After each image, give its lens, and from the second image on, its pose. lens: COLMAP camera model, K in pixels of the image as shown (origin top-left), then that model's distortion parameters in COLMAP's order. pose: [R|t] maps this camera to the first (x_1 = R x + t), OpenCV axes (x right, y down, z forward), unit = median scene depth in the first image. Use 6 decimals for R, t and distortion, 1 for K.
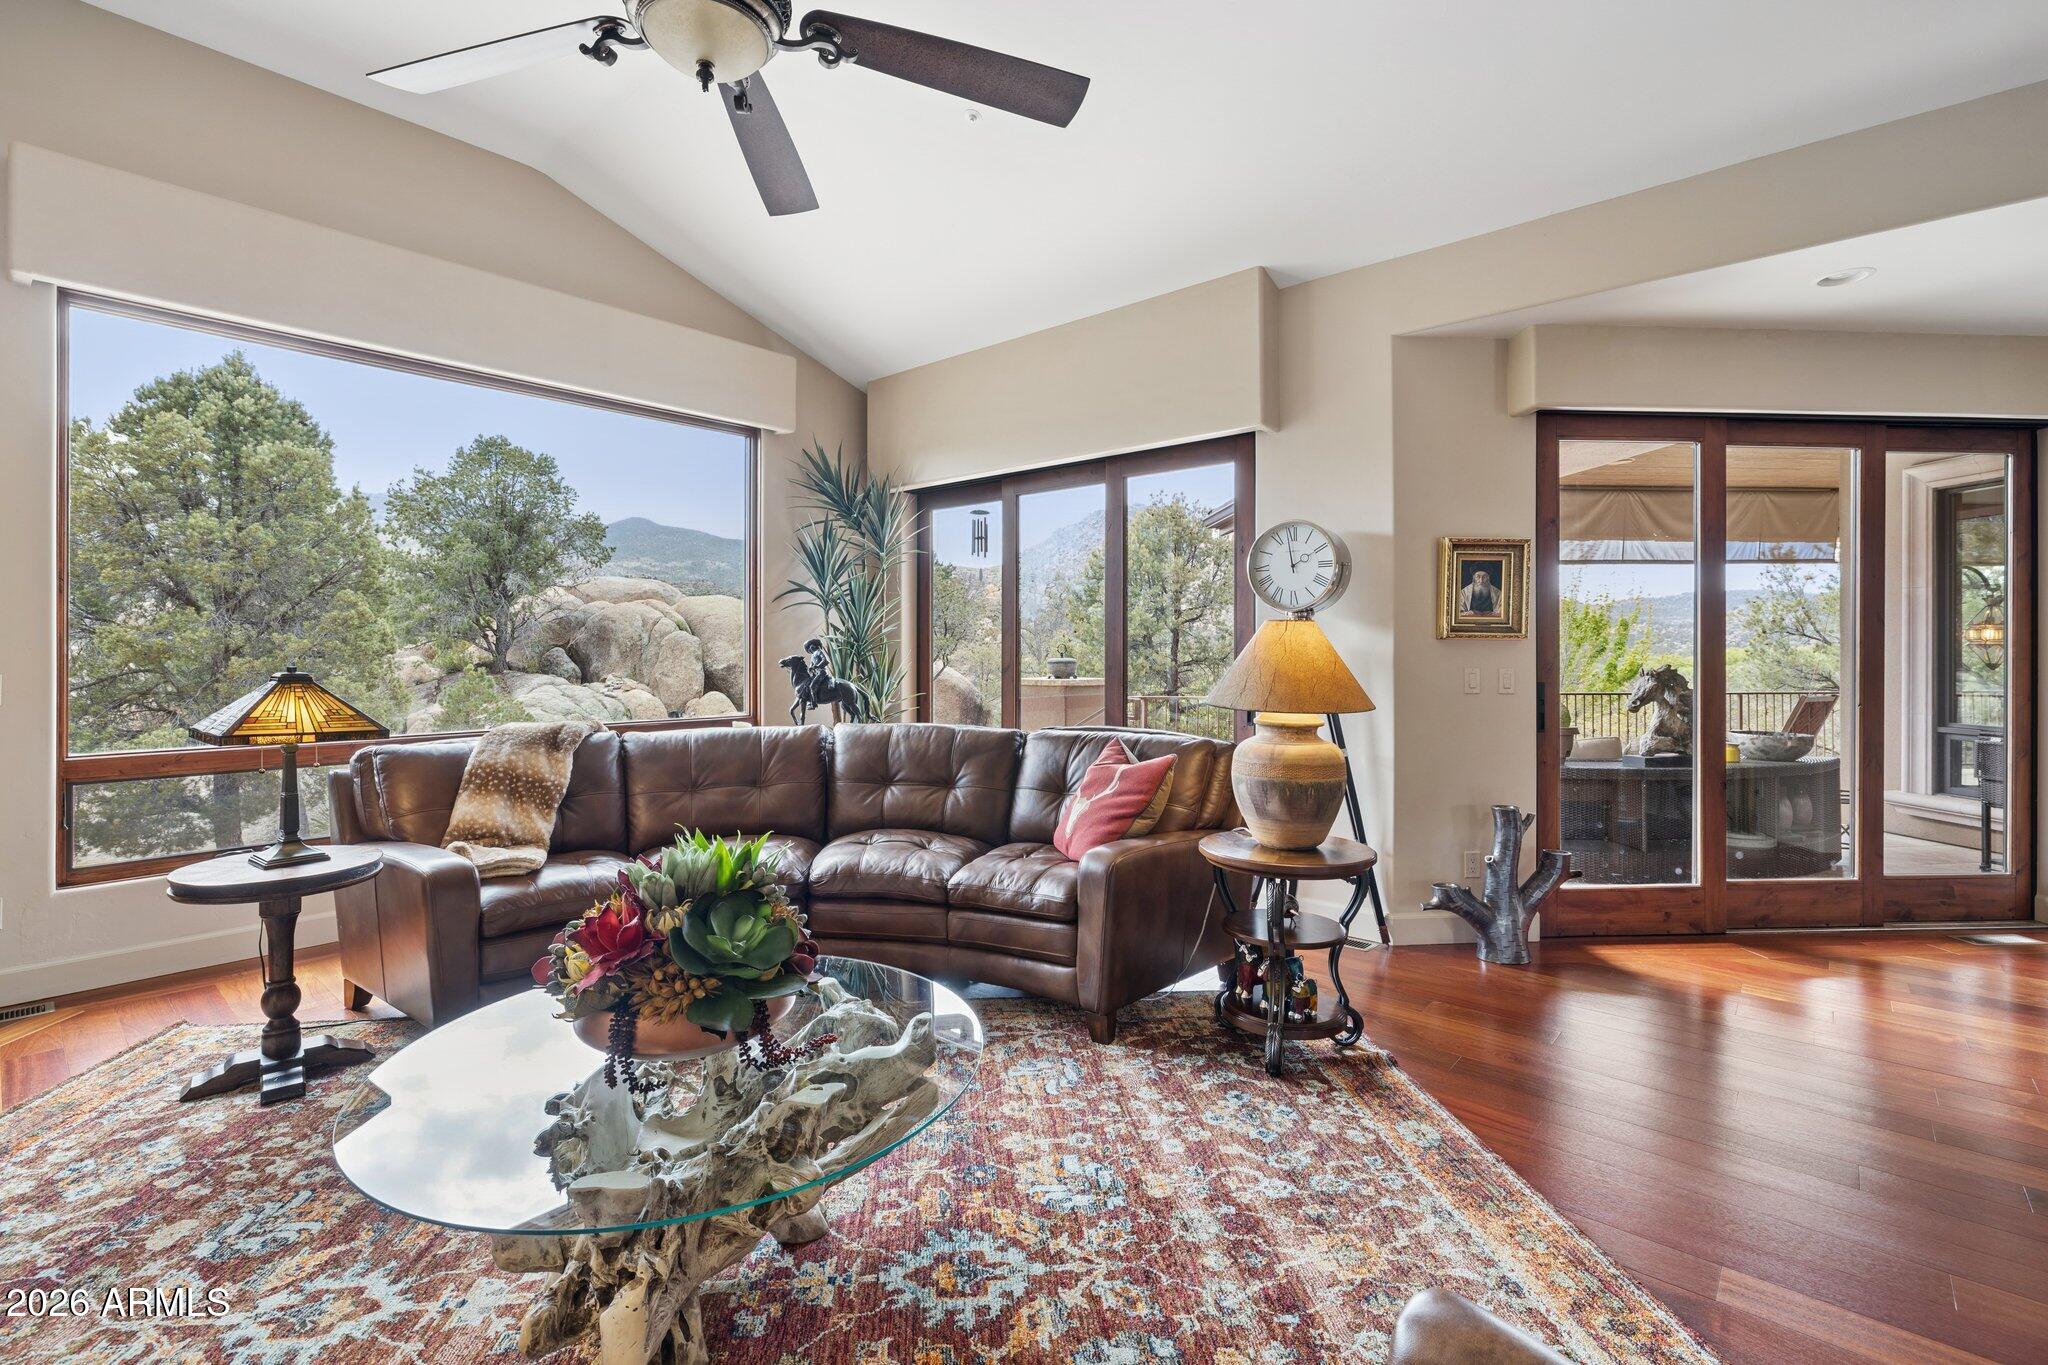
lens RADIAL K [[924.0, 0, 1030.8], [0, 924.0, 644.7], [0, 0, 1]] dist [-0.007171, 0.002563]
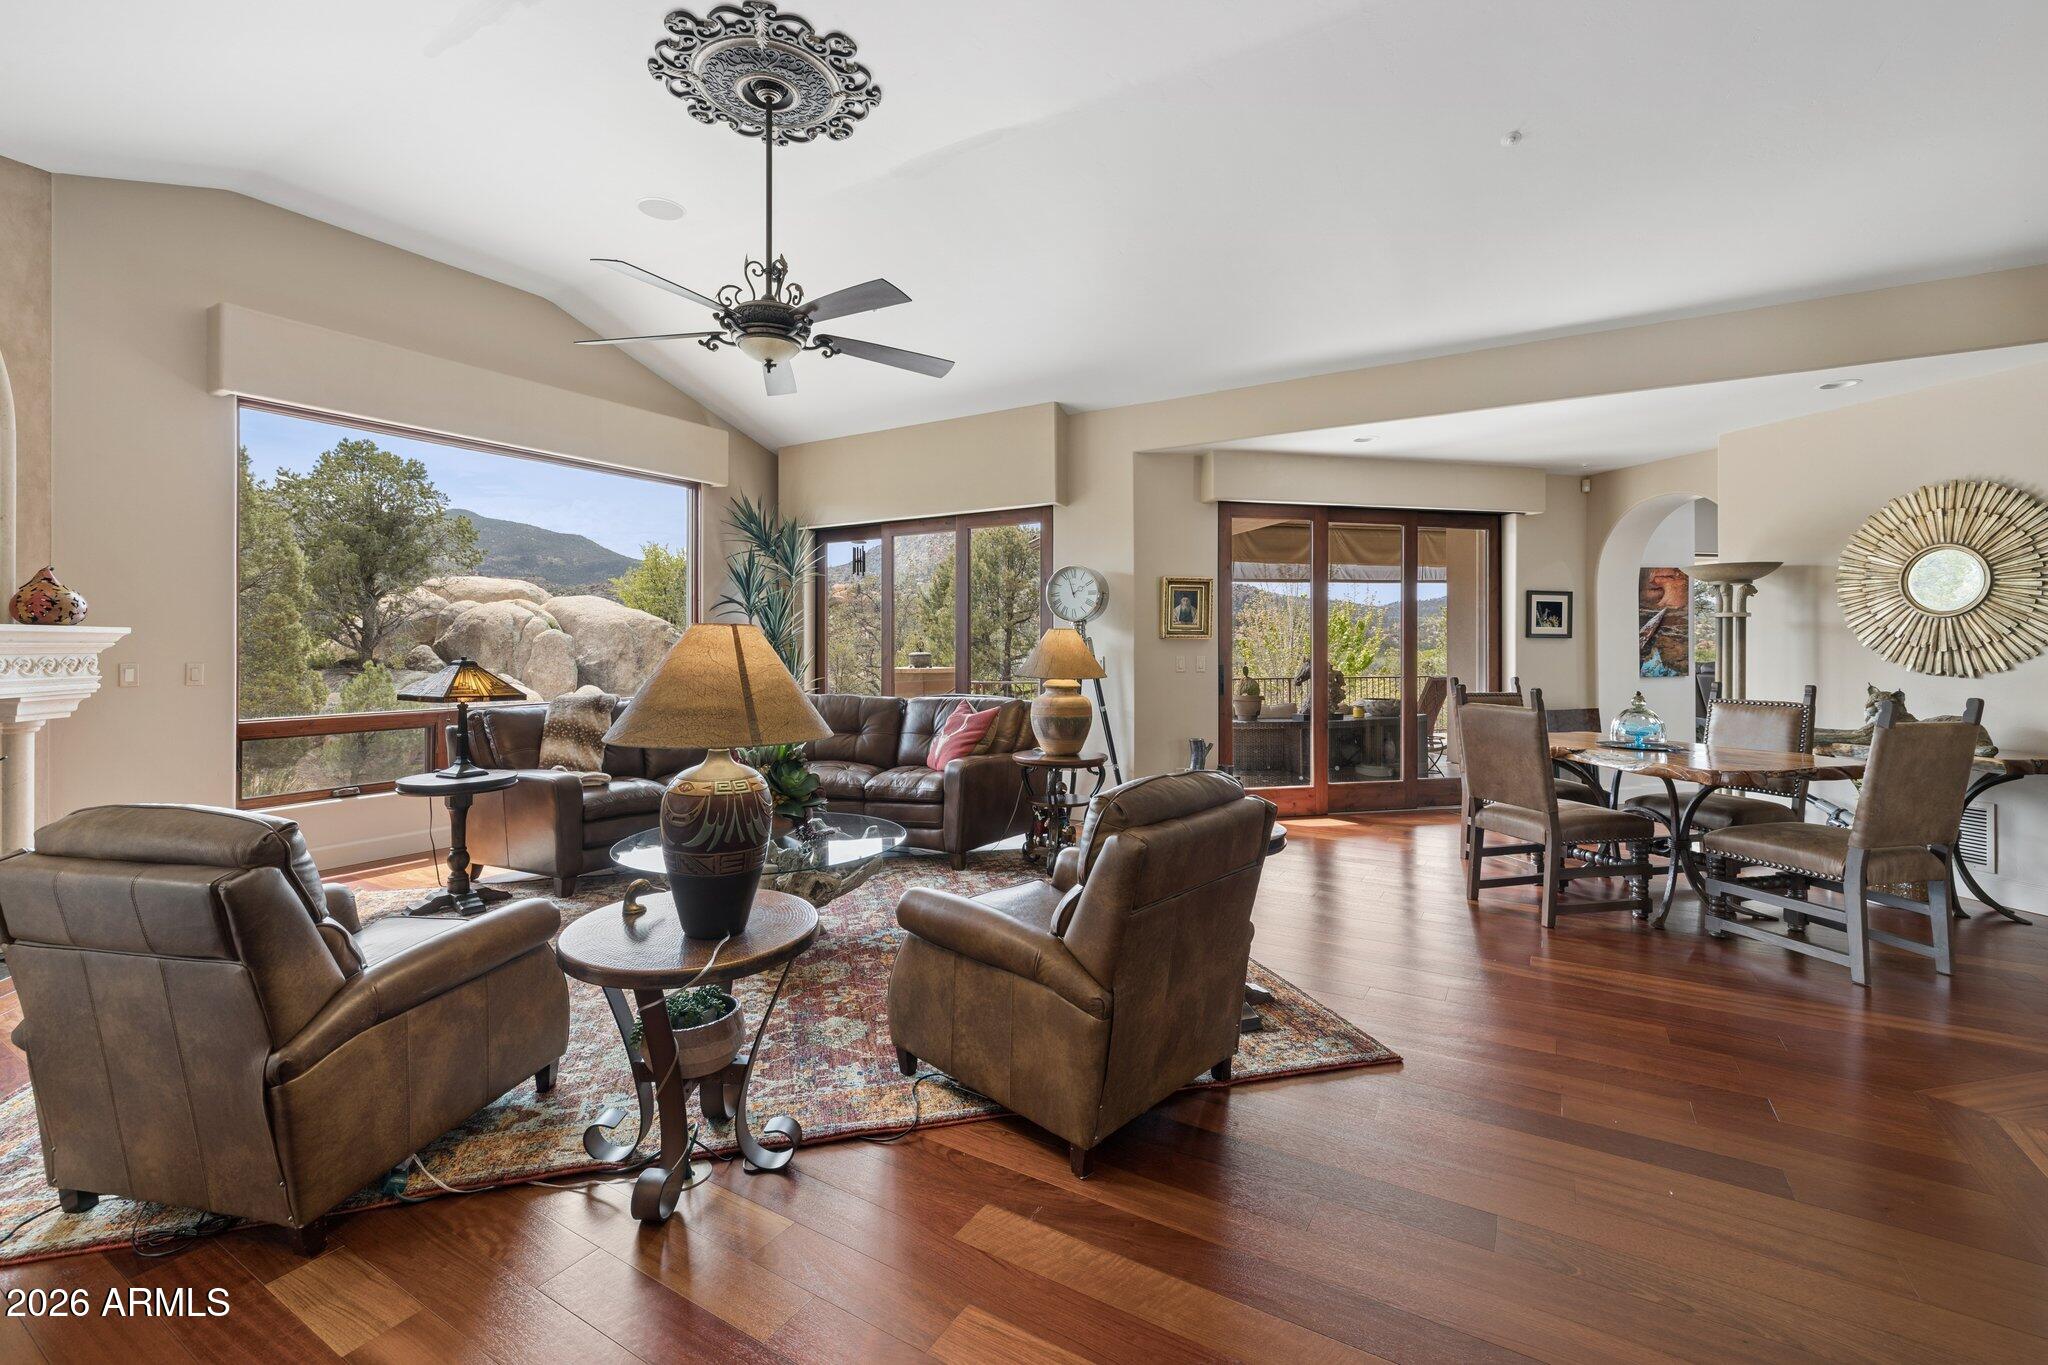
lens RADIAL K [[875.3, 0, 1026.9], [0, 875.3, 640.5], [0, 0, 1]] dist [0.001872, -0.000129]
pose [[0.985223, -0.000546, 0.171274, -0.058005], [0.000748, 0.999999, -0.001112, -0.001452], [-0.171273, 0.001224, 0.985223, -0.489682]]
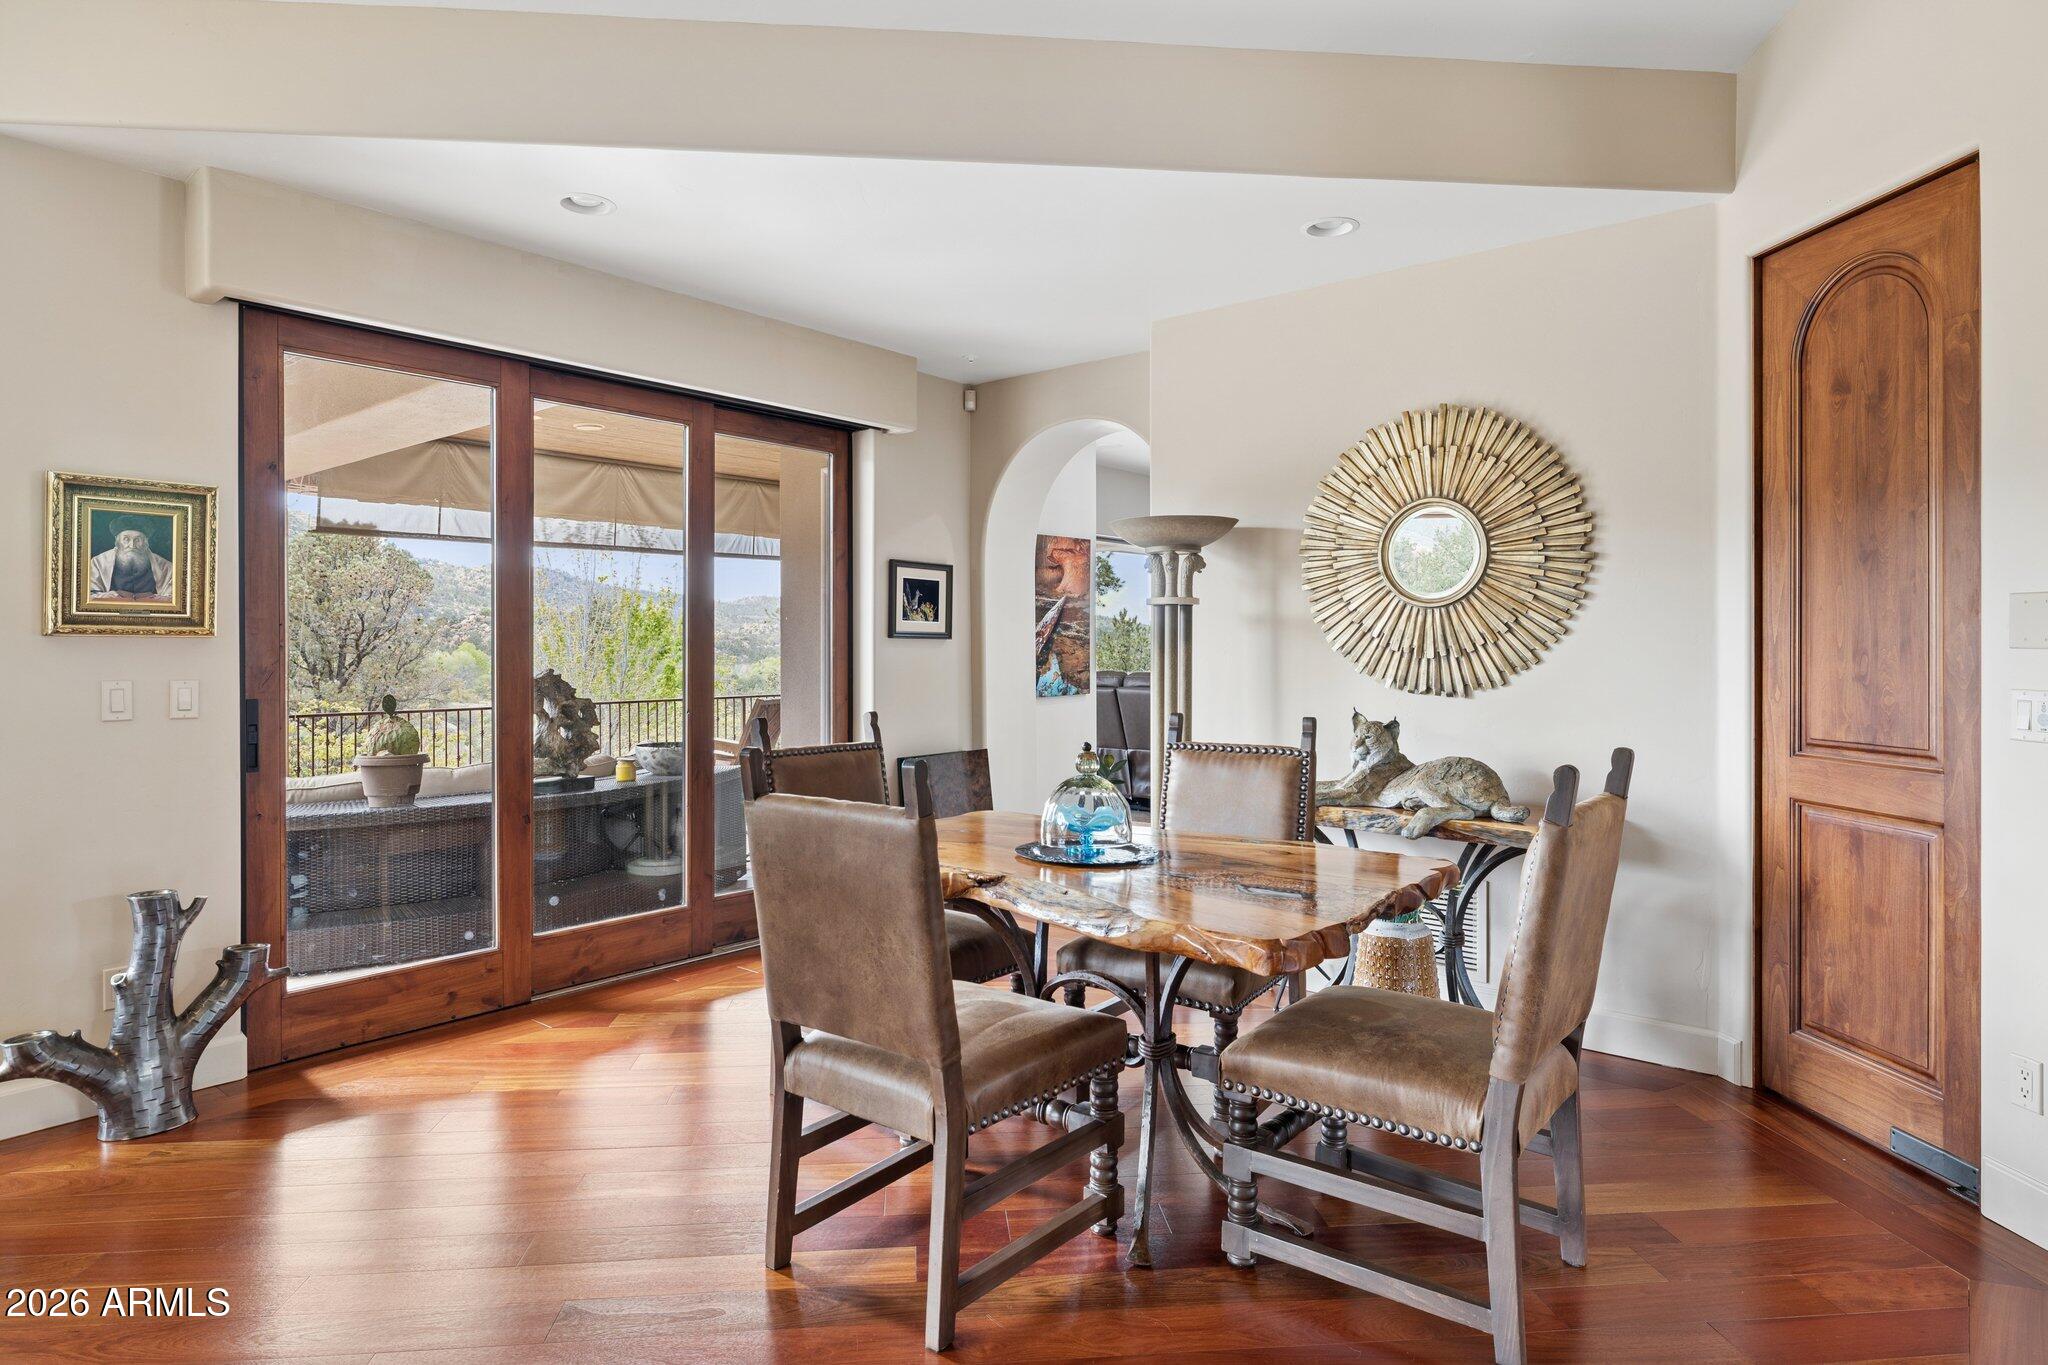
lens RADIAL K [[1133.1, 0, 1018.9], [0, 1133.1, 652.5], [0, 0, 1]] dist [0.003215, 0.000653]
pose [[0.691449, -0.005001, 0.722408, 0.343237], [0.000645, 0.999980, 0.006306, 0.000946], [-0.722425, -0.003894, 0.691438, 0.001800]]
